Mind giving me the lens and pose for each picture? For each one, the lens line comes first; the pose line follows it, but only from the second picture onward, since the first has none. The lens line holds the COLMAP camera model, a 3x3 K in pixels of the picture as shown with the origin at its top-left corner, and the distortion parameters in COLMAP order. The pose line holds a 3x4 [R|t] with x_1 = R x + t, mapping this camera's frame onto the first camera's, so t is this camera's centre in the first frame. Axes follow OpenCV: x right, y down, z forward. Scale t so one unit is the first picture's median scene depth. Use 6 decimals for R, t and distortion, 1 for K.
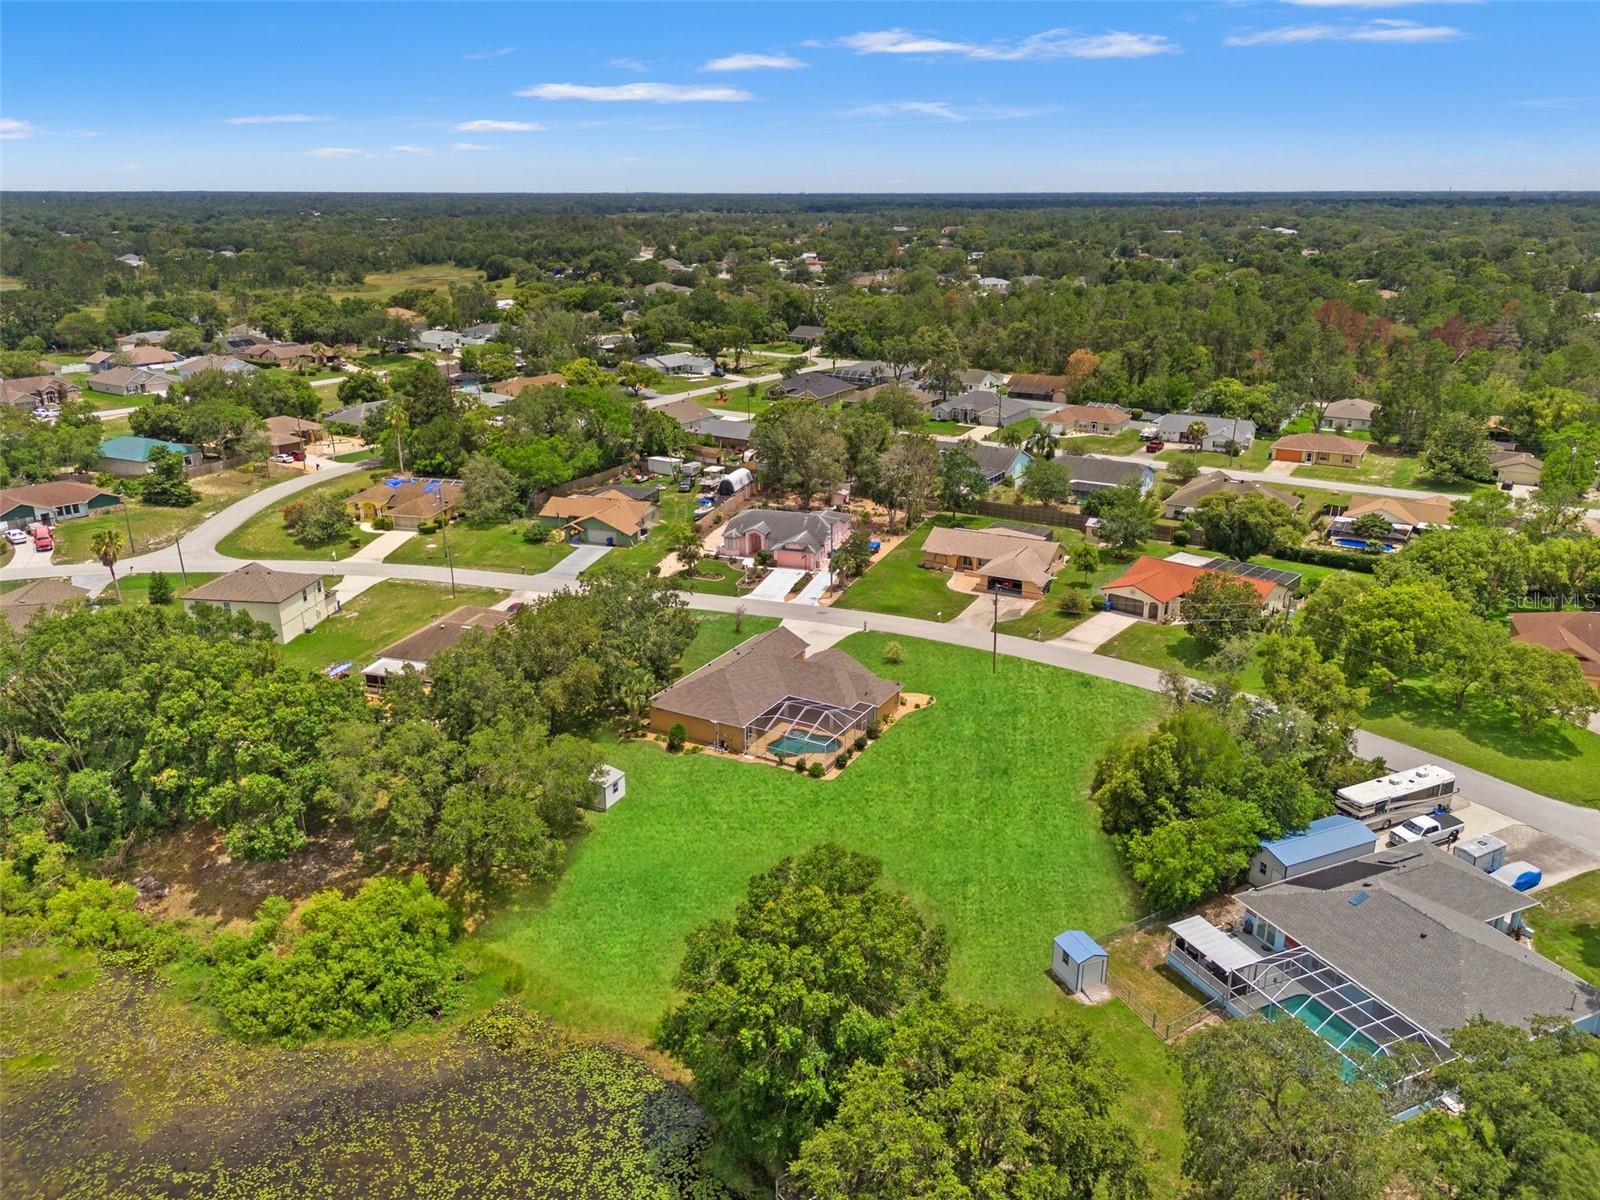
lens RADIAL K [[1135.3, 0, 800.0], [0, 1135.3, 600.0], [0, 0, 1]] dist [0.113957, -0.166436]
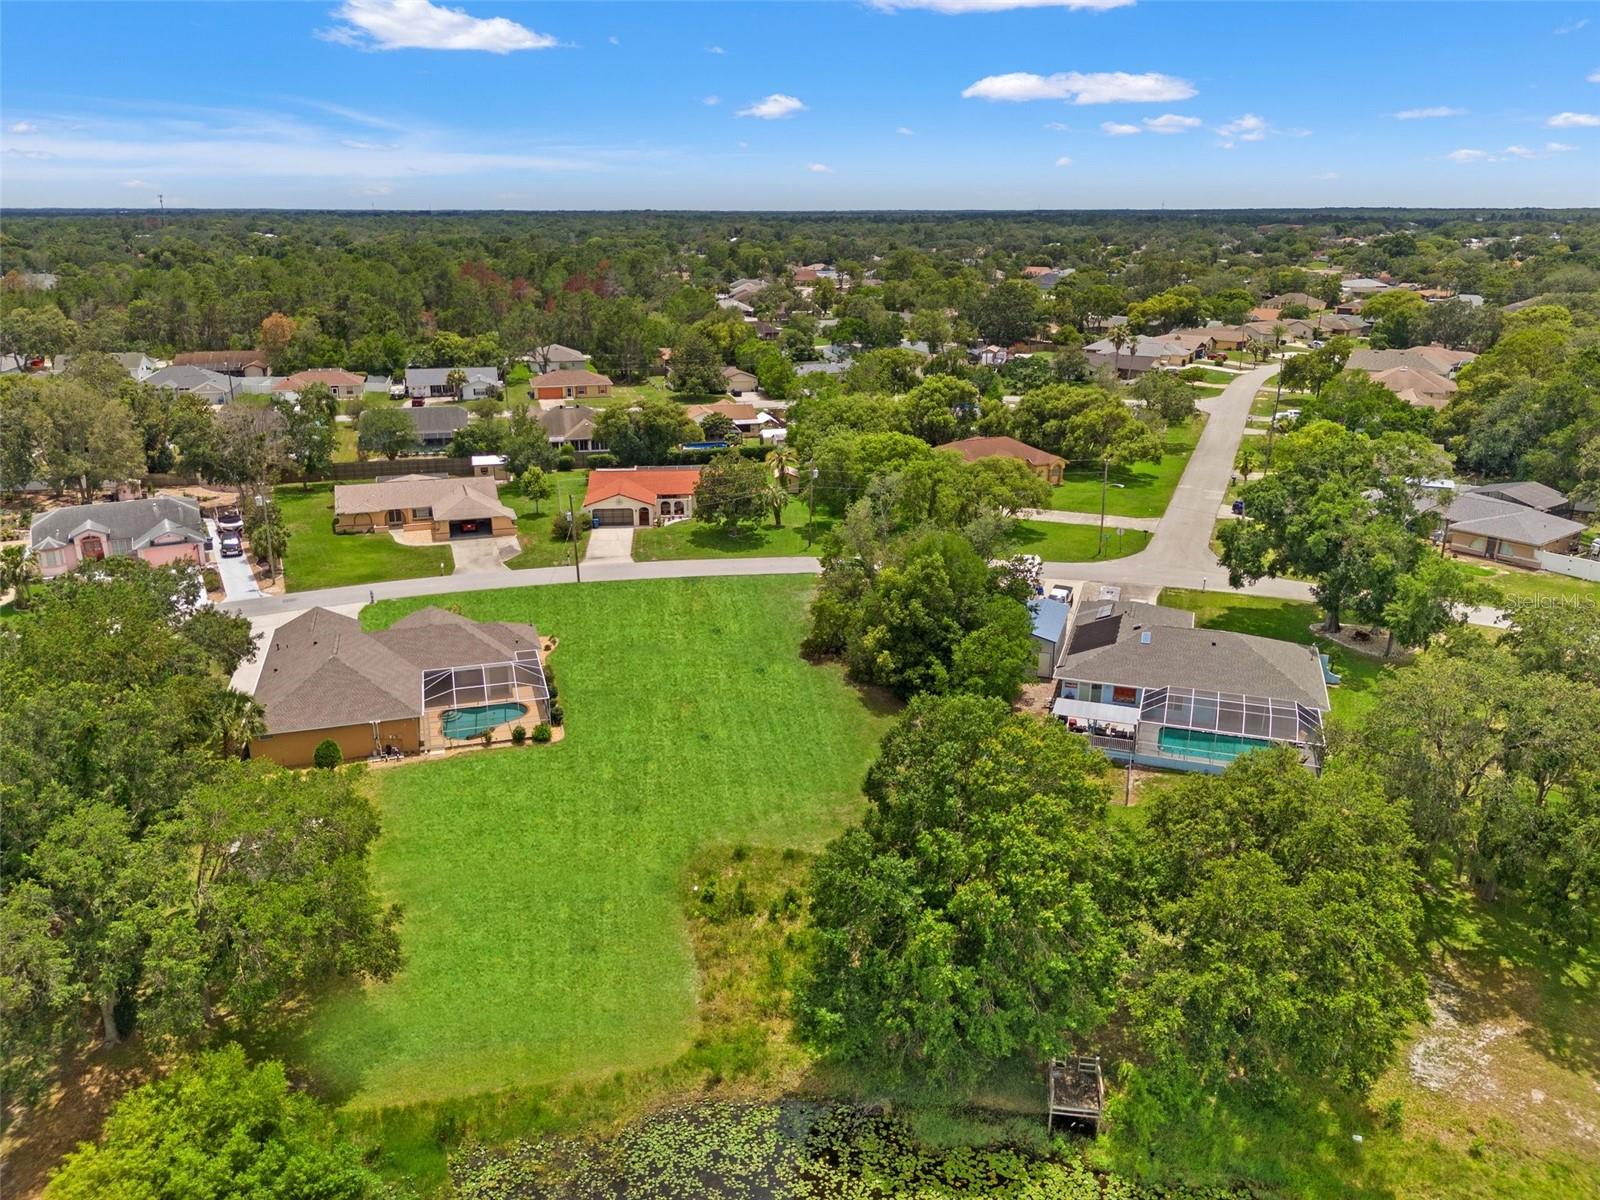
lens RADIAL K [[1135.3, 0, 800.0], [0, 1135.3, 600.0], [0, 0, 1]] dist [0.113957, -0.166436]
pose [[0.707286, -0.233730, 0.667170, -0.258051], [0.233465, 0.968038, 0.091630, 0.020890], [-0.667263, 0.090952, 0.739248, 0.204866]]
